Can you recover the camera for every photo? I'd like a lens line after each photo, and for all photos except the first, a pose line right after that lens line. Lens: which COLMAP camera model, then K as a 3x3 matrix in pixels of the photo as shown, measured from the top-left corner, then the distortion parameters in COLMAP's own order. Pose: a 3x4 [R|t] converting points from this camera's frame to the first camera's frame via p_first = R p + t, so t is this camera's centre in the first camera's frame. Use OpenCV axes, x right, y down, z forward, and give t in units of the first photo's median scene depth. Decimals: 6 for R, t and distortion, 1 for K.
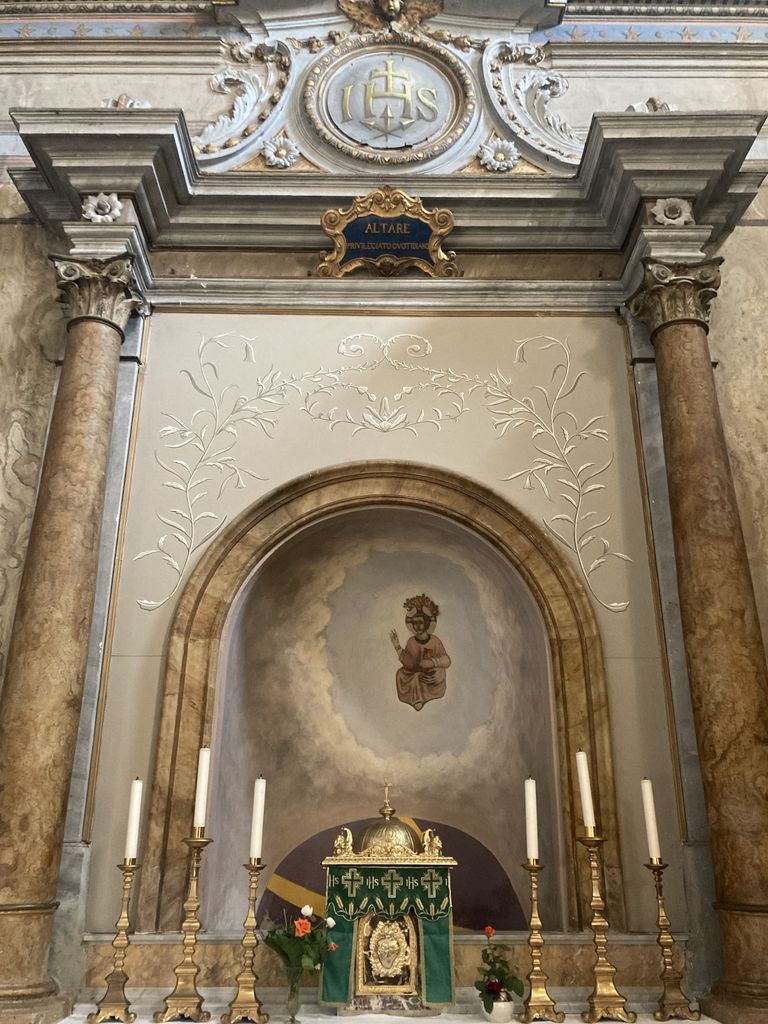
lens RADIAL K [[865.9, 0, 391.5], [0, 865.9, 513.9], [0, 0, 1]] dist [0.038510, -0.023232]
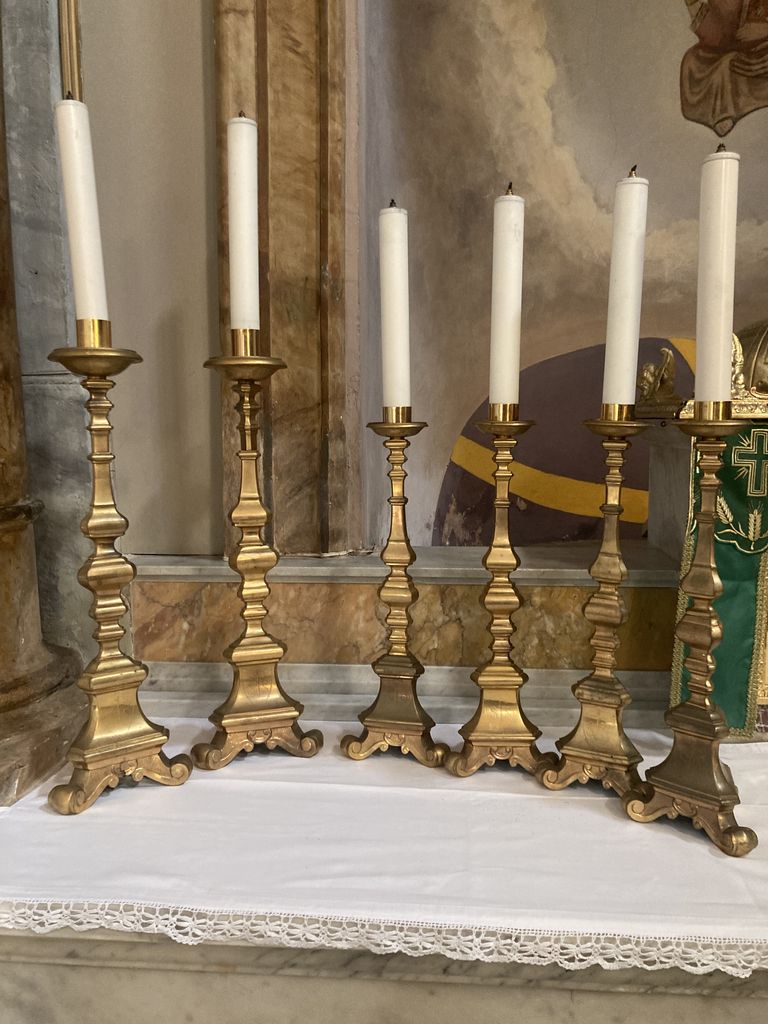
lens RADIAL K [[834.6, 0, 382.3], [0, 834.6, 513.7], [0, 0, 1]] dist [0.015405, -0.016120]
pose [[0.996080, 0.003812, -0.088369, -0.177957], [0.038703, 0.879571, 0.474190, 0.262881], [0.079535, -0.475752, 0.875976, 0.657308]]
